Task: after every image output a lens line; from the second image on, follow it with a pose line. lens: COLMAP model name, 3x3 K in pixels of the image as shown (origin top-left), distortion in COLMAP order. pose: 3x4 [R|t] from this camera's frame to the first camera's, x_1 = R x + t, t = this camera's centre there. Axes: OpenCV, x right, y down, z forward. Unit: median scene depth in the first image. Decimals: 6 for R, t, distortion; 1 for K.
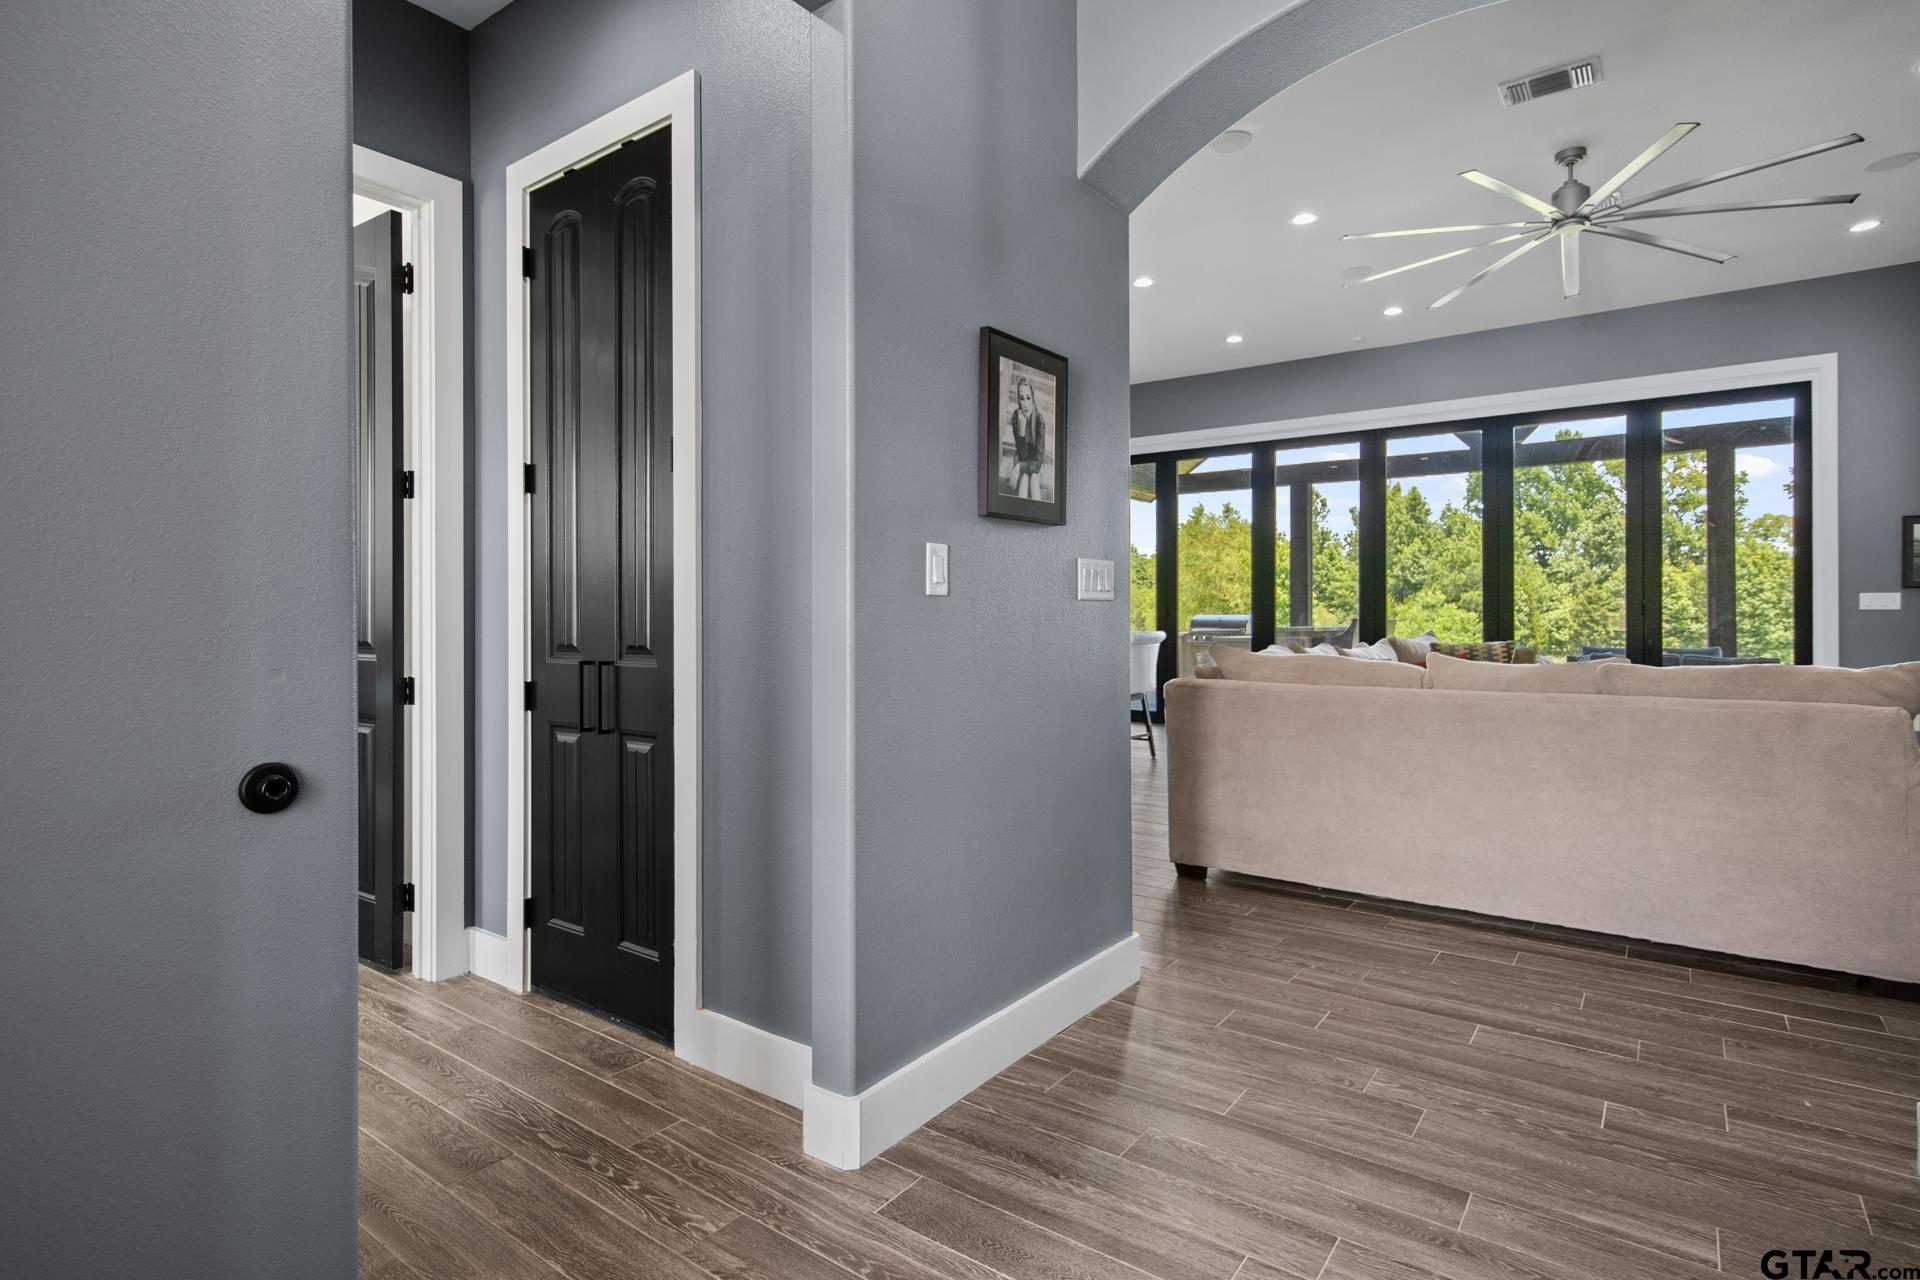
lens RADIAL K [[983.0, 0, 965.7], [0, 983.0, 617.8], [0, 0, 1]] dist [0.011353, -0.000253]
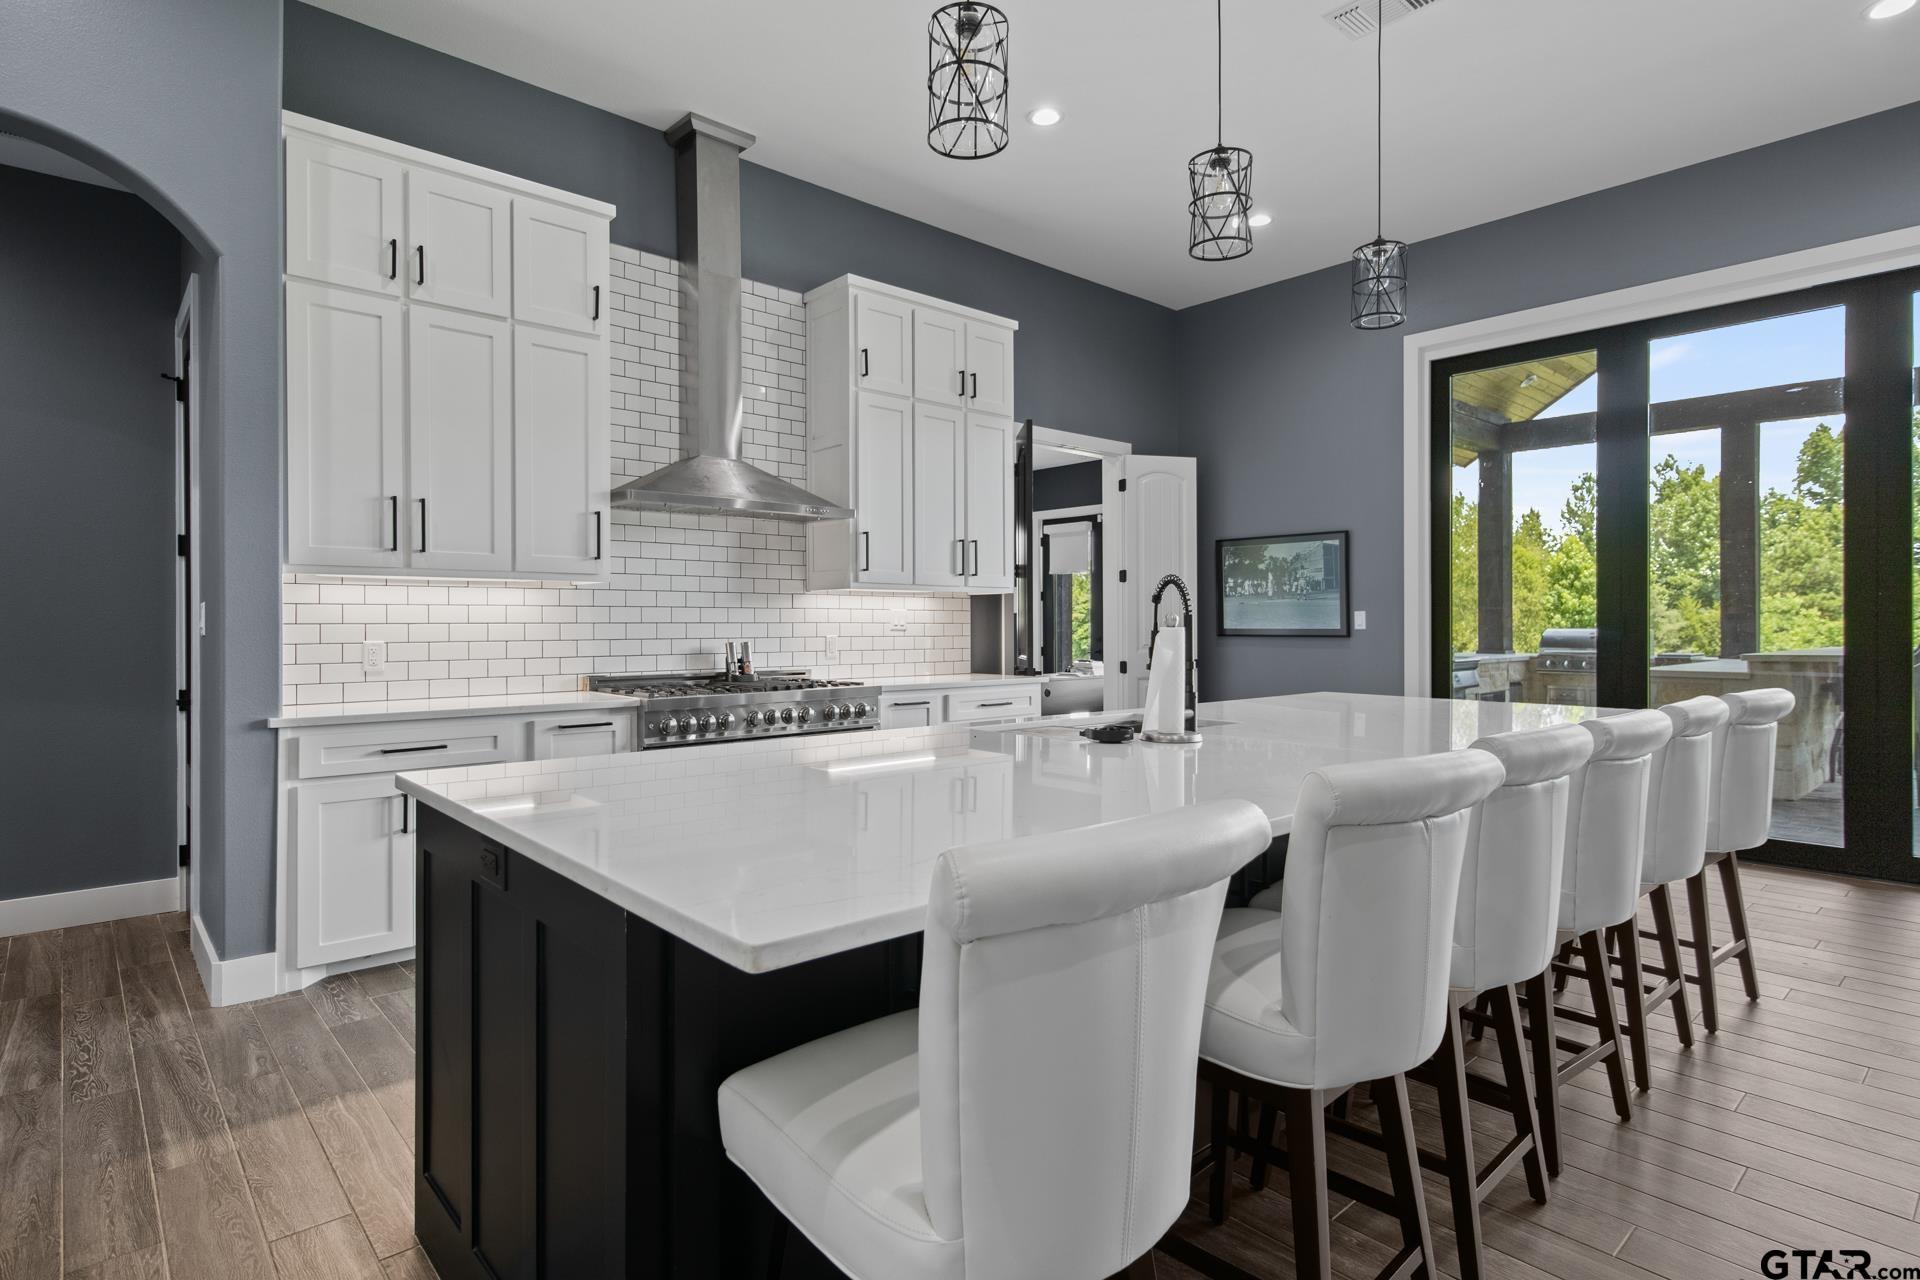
lens RADIAL K [[983.0, 0, 948.8], [0, 983.0, 625.4], [0, 0, 1]] dist [0.011353, -0.000253]
pose [[0.976090, 0.001953, -0.217357, -0.072320], [-0.001553, 0.999997, 0.002014, -0.020274], [0.217360, -0.001629, 0.976090, 0.784581]]
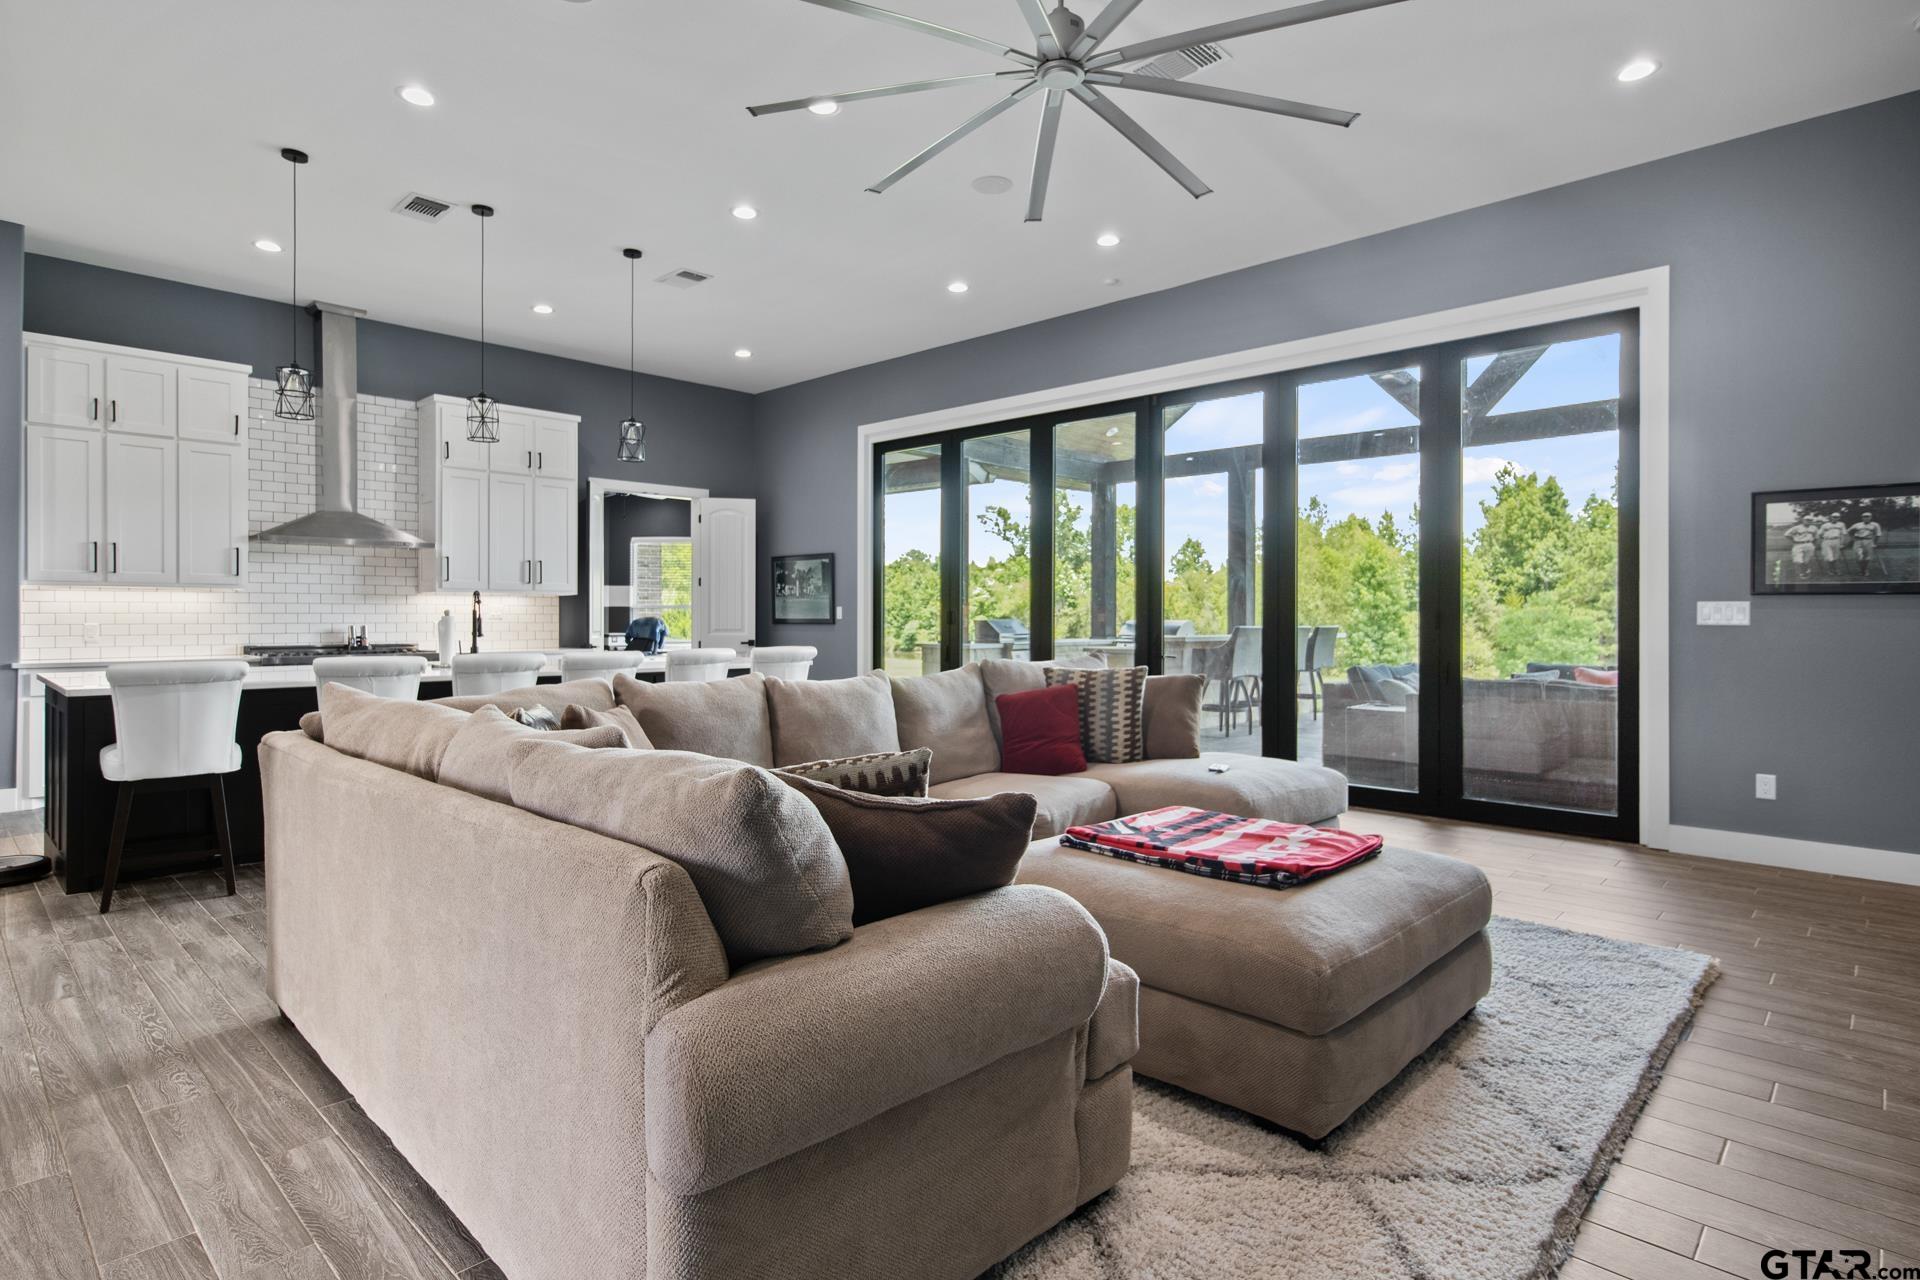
lens RADIAL K [[983.0, 0, 951.8], [0, 983.0, 619.6], [0, 0, 1]] dist [0.011353, -0.000253]
pose [[0.990268, 0.002485, -0.139152, 0.628420], [-0.002156, 0.999995, 0.002514, -0.016961], [0.139157, -0.002189, 0.990268, 0.298087]]
